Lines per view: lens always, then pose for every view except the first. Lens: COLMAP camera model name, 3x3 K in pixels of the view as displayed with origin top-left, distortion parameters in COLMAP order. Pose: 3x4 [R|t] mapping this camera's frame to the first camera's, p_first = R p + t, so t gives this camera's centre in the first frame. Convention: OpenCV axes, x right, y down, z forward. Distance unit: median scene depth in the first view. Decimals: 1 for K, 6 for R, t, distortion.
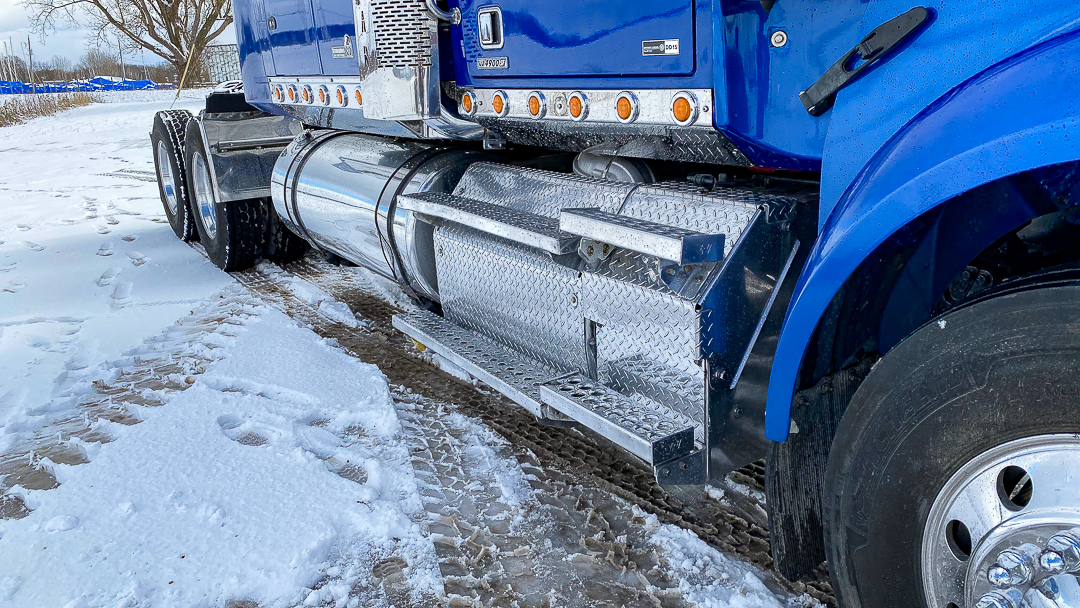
lens RADIAL K [[824.0, 0, 538.0], [0, 824.0, 306.4], [0, 0, 1]] dist [0.031480, -0.012514]
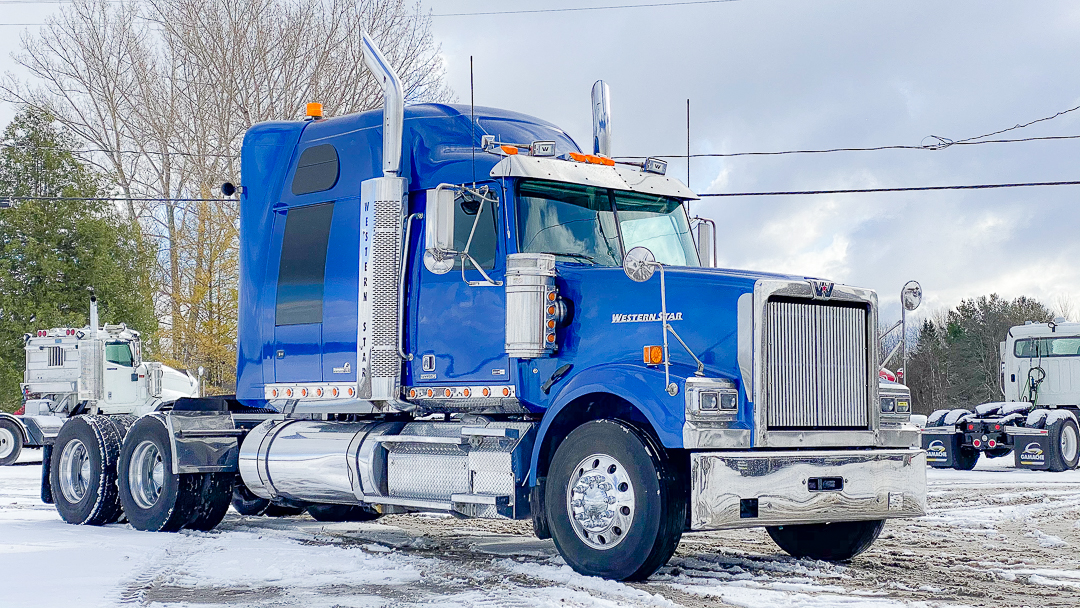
lens RADIAL K [[1922.2, 0, 473.0], [0, 1922.2, 304.0], [0, 0, 1]] dist [0.632427, 0.001144]
pose [[0.988916, 0.057508, 0.136886, -0.290353], [-0.005731, 0.936041, -0.351844, 0.607766], [-0.148365, 0.347160, 0.925996, -1.759095]]
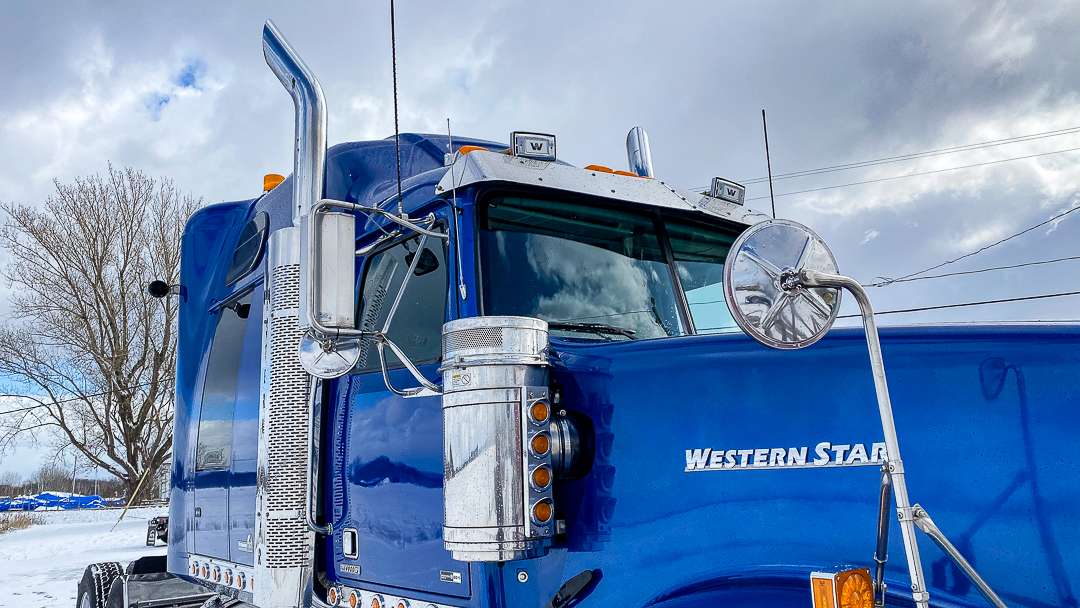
lens RADIAL K [[824.0, 0, 538.0], [0, 824.0, 306.4], [0, 0, 1]] dist [0.031480, -0.012514]
pose [[0.998627, 0.006669, 0.051967, 0.070262], [0.018127, 0.886636, -0.462112, -0.020587], [-0.049158, 0.462419, 0.885298, -0.153893]]
